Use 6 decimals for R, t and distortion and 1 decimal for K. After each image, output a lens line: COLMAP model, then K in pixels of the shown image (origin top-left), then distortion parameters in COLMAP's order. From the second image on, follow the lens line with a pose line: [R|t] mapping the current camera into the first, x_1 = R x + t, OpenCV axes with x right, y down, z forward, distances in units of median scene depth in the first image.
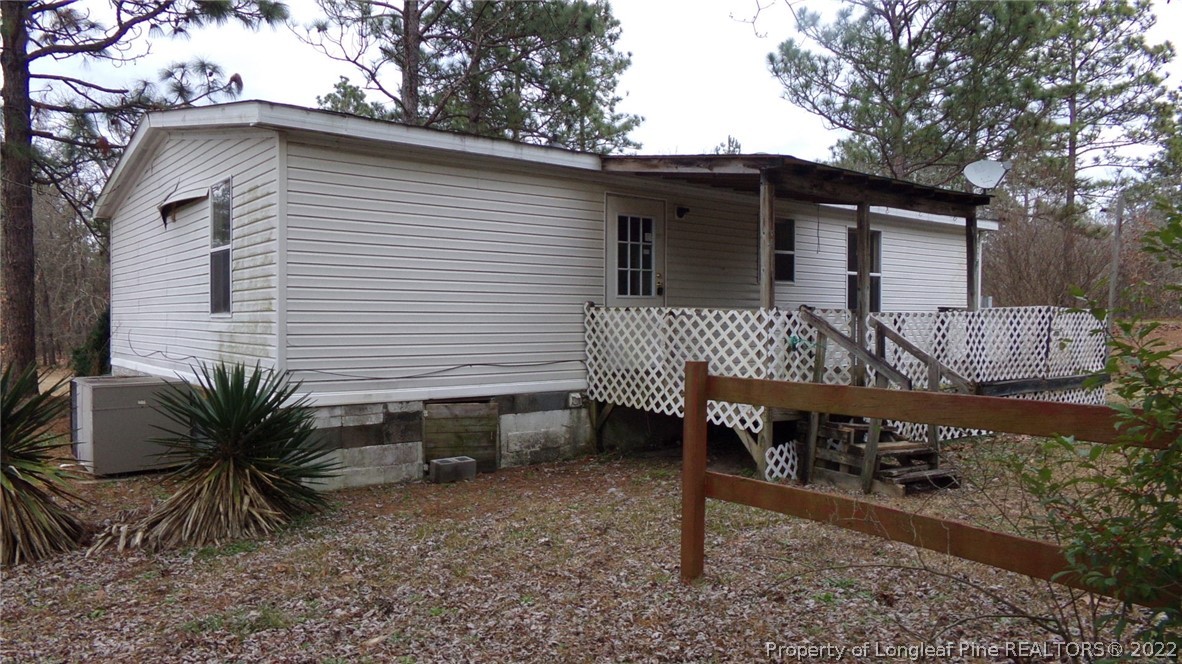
lens RADIAL K [[843.1, 0, 591.0], [0, 843.1, 332.0], [0, 0, 1]] dist [-0.092068, 0.155665]
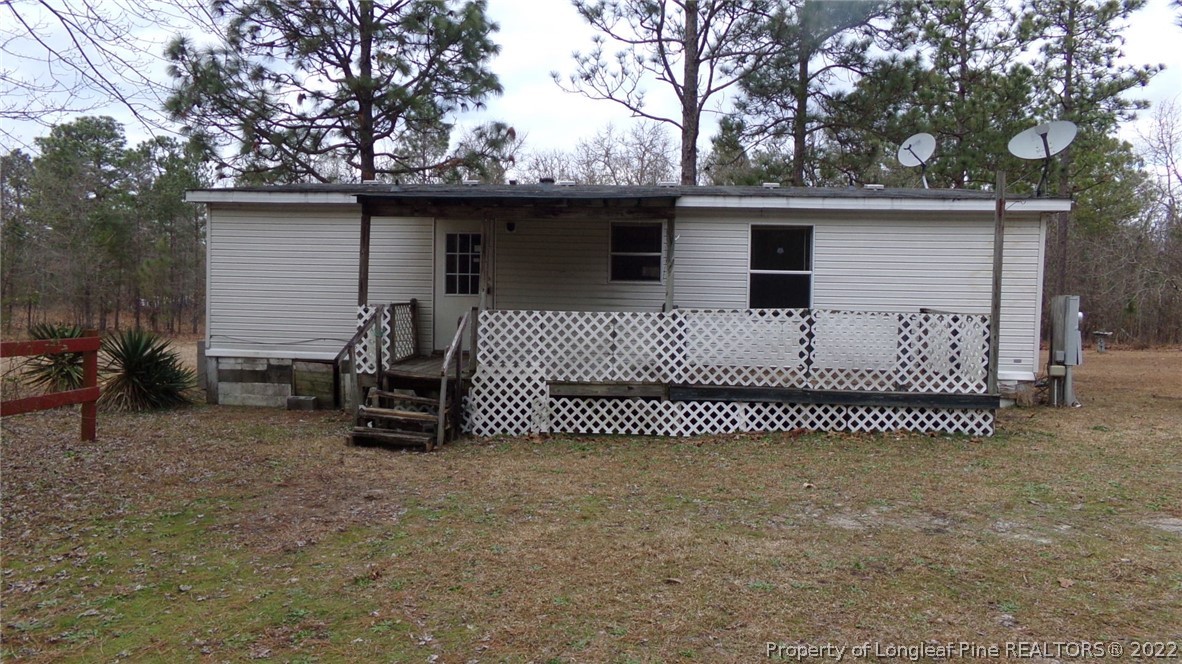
lens RADIAL K [[843.1, 0, 591.0], [0, 843.1, 332.0], [0, 0, 1]] dist [-0.092068, 0.155665]
pose [[0.731810, 0.035360, -0.680591, 1.106282], [-0.030697, 0.999350, 0.018915, -0.015229], [0.680817, 0.007050, 0.732420, 0.180943]]
